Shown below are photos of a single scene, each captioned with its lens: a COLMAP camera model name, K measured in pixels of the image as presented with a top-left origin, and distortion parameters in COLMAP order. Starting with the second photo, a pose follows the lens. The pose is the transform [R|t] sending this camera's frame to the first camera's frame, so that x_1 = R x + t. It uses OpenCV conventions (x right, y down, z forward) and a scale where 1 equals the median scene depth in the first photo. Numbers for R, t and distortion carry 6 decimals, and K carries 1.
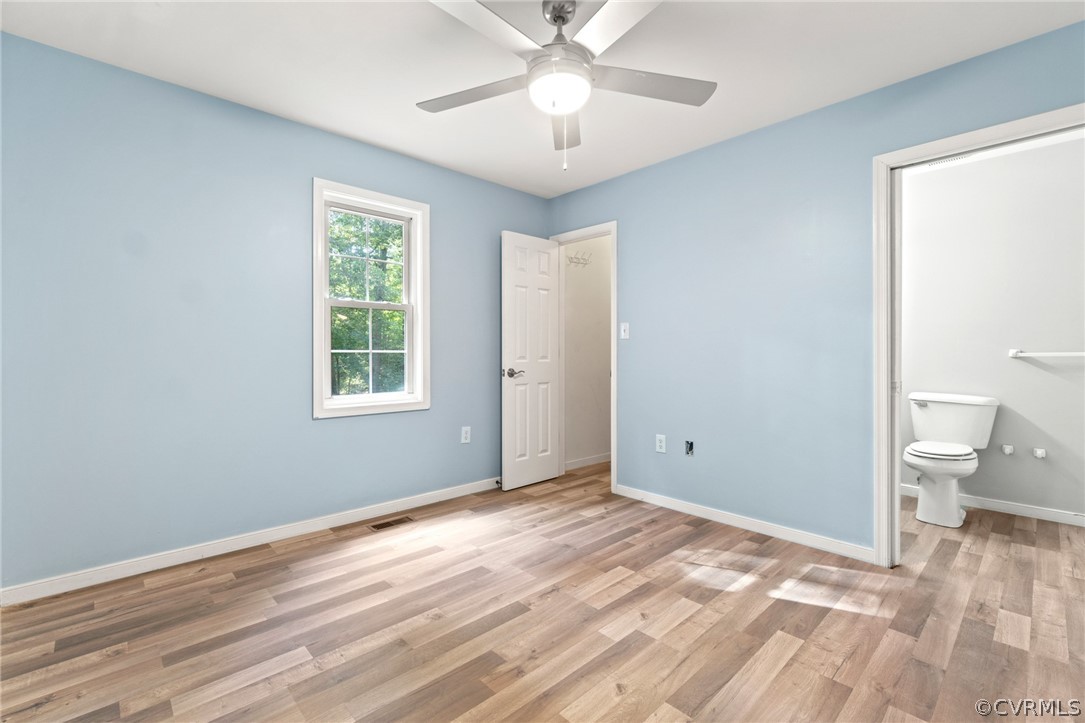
lens RADIAL K [[468.6, 0, 533.1], [0, 468.6, 359.5], [0, 0, 1]] dist [-0.000676, 0.000714]
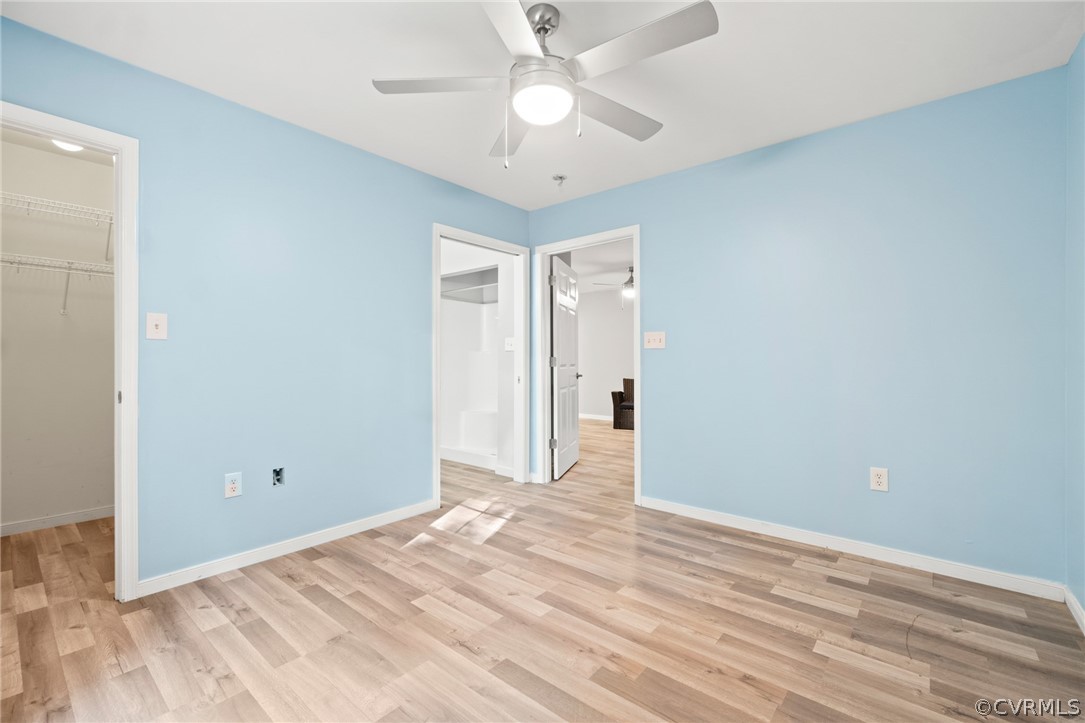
lens RADIAL K [[468.6, 0, 533.2], [0, 468.6, 358.9], [0, 0, 1]] dist [-0.000676, 0.000714]
pose [[-0.115299, 0.001904, 0.993329, -0.677541], [0.011020, 0.999939, -0.000638, -0.016285], [-0.993270, 0.010873, -0.115313, 0.810505]]
